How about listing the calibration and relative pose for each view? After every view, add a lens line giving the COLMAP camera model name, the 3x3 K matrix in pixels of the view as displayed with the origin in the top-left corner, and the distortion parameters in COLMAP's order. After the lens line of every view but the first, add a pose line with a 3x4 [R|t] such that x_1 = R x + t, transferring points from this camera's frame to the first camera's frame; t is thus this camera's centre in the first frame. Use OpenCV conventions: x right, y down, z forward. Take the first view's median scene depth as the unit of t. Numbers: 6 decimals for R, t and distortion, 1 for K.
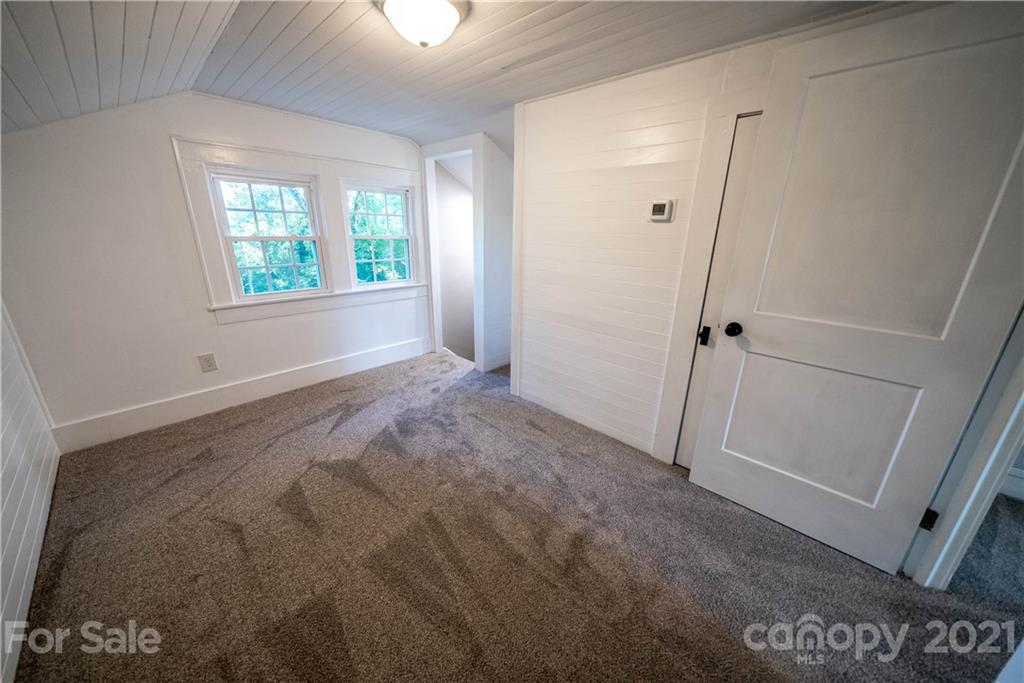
lens RADIAL K [[353.7, 0, 513.9], [0, 353.7, 343.1], [0, 0, 1]] dist [-0.007042, 0.000204]
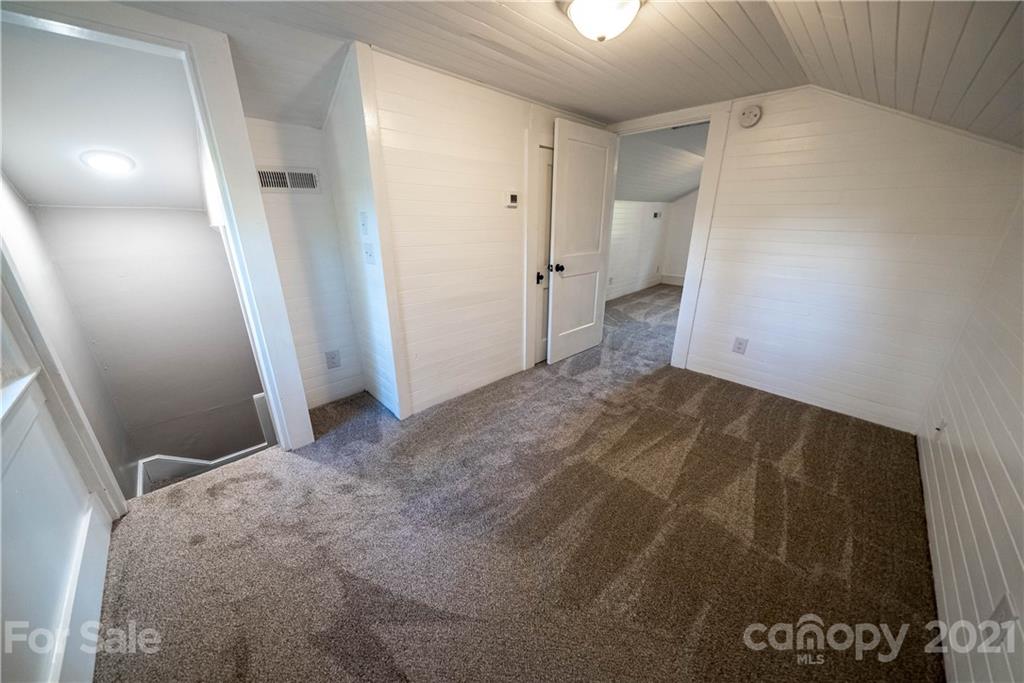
lens RADIAL K [[353.7, 0, 513.9], [0, 353.7, 343.1], [0, 0, 1]] dist [-0.007042, 0.000204]
pose [[0.042737, -0.354706, 0.934001, -0.768959], [0.304882, 0.894893, 0.325904, -0.222333], [-0.951431, 0.270832, 0.146389, 0.655060]]
